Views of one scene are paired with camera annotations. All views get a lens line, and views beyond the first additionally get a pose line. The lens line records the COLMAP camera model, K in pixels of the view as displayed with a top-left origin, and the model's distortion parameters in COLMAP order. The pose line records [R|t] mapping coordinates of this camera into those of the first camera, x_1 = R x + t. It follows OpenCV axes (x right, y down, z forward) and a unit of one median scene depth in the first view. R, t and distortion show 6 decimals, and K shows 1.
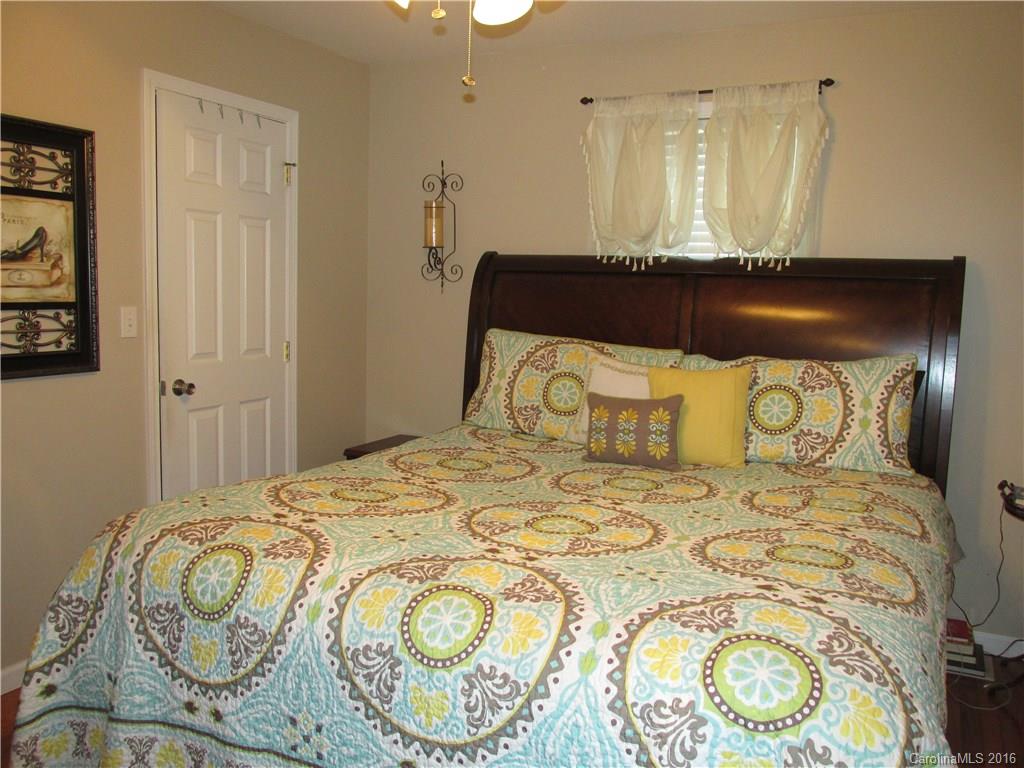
lens RADIAL K [[849.7, 0, 503.8], [0, 849.7, 377.3], [0, 0, 1]] dist [-0.021467, -0.005087]
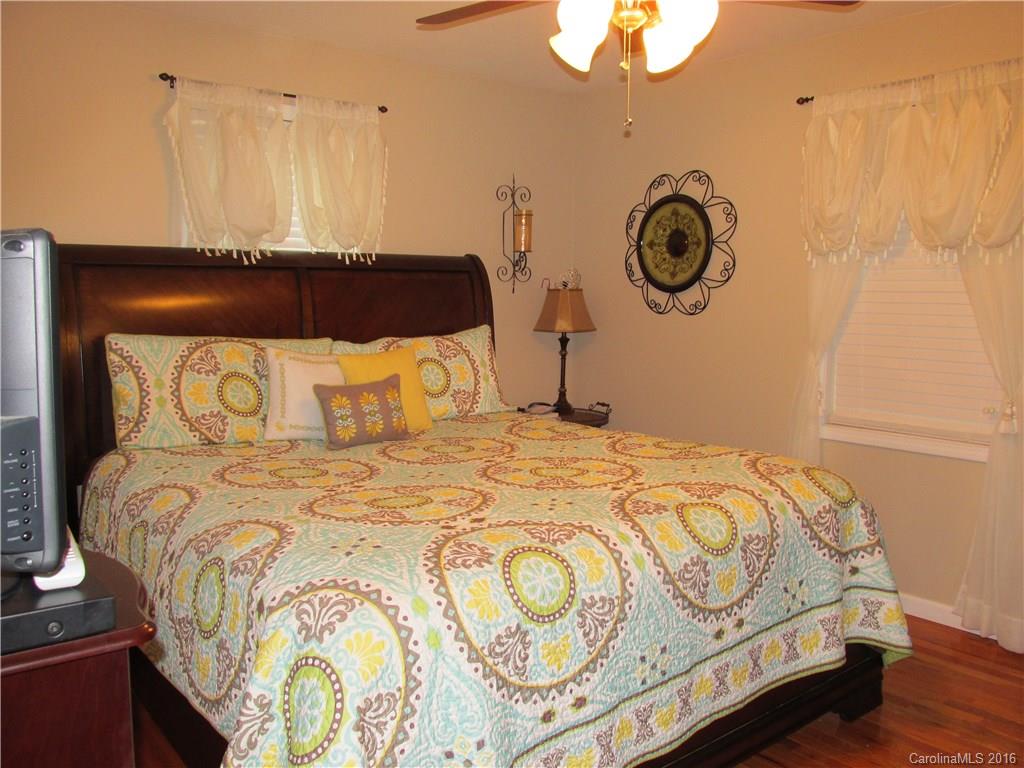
lens RADIAL K [[883.6, 0, 512.0], [0, 883.6, 384.0], [0, 0, 1]] dist [-0.007800, 0.000605]
pose [[0.408398, -0.129605, 0.903556, -0.719799], [0.098943, 0.990322, 0.097329, -0.060317], [-0.907426, 0.049651, 0.417269, 0.311101]]
